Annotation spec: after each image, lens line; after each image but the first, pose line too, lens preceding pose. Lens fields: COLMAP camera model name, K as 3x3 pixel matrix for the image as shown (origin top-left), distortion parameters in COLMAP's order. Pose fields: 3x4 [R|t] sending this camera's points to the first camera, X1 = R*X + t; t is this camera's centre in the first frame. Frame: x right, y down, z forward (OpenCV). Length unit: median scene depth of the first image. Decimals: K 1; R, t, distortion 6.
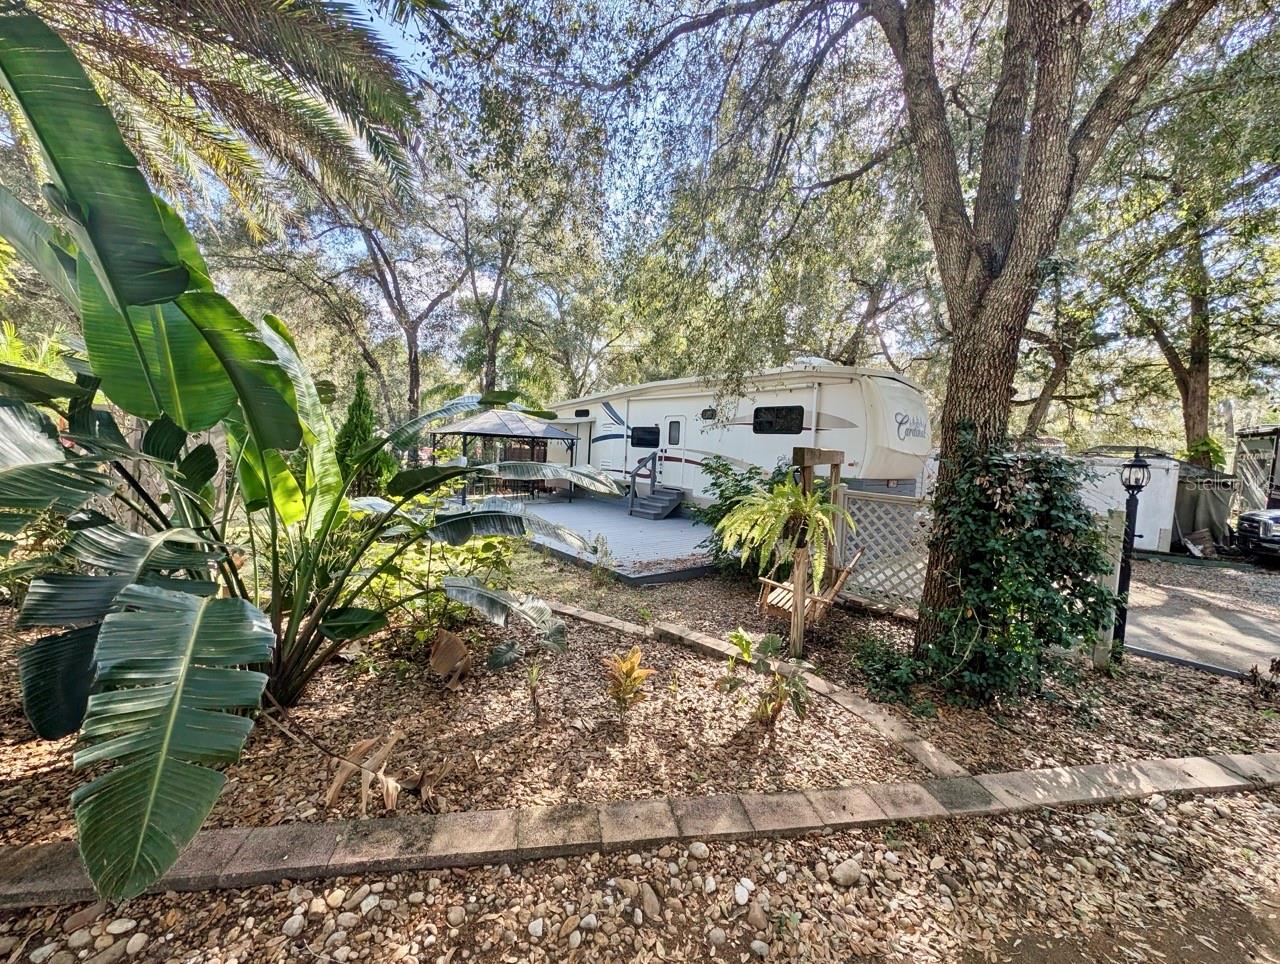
lens RADIAL K [[486.9, 0, 640.0], [0, 486.9, 482.0], [0, 0, 1]] dist [0.016949, -0.007664]
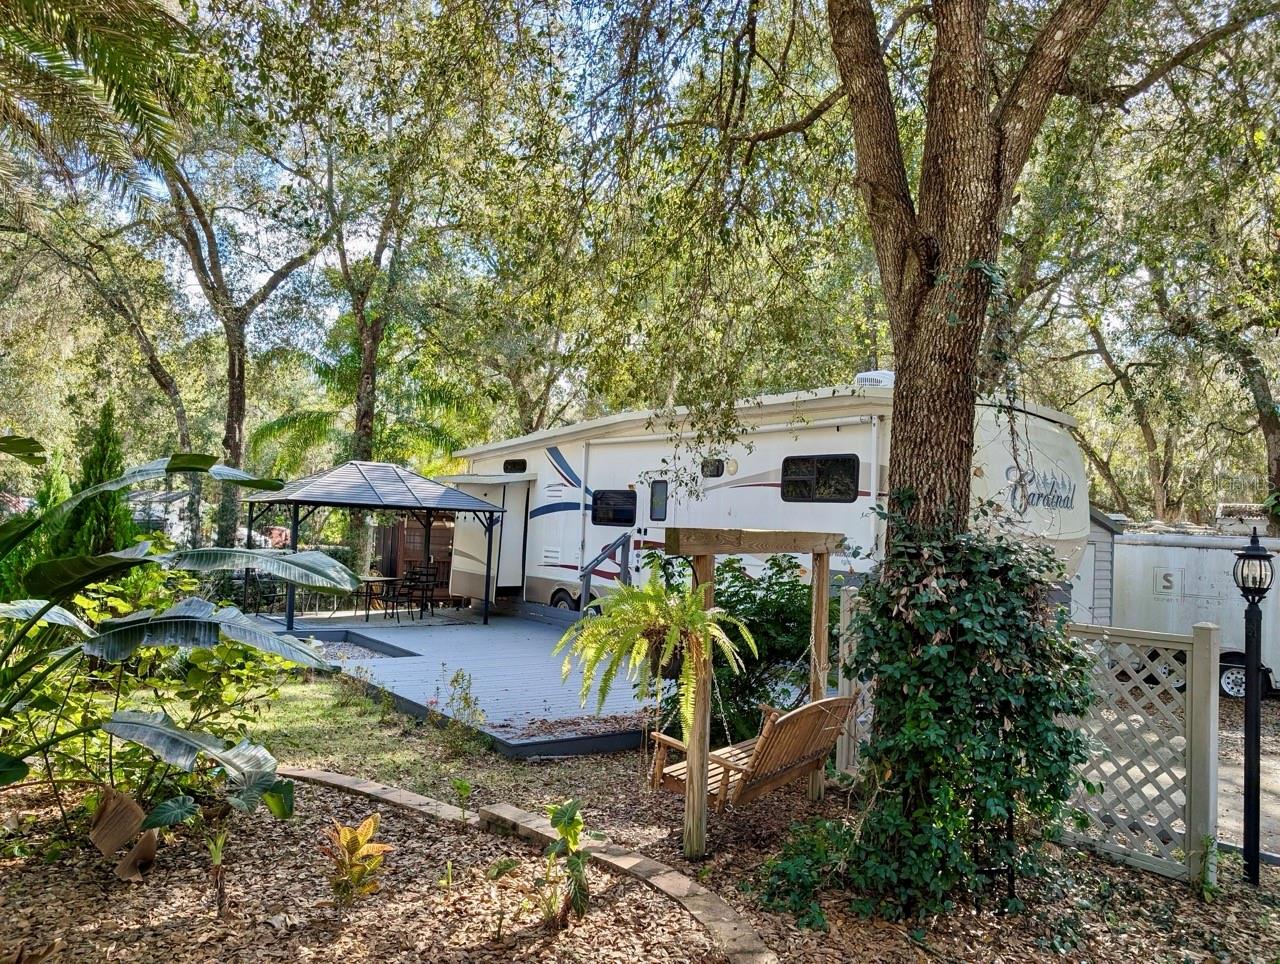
lens RADIAL K [[934.0, 0, 645.5], [0, 934.0, 487.2], [0, 0, 1]] dist [0.037042, -0.028587]
pose [[0.998927, -0.004785, -0.046067, 0.099446], [-0.000328, 0.993893, -0.110350, 0.004417], [0.046314, 0.110247, 0.992825, -0.084548]]
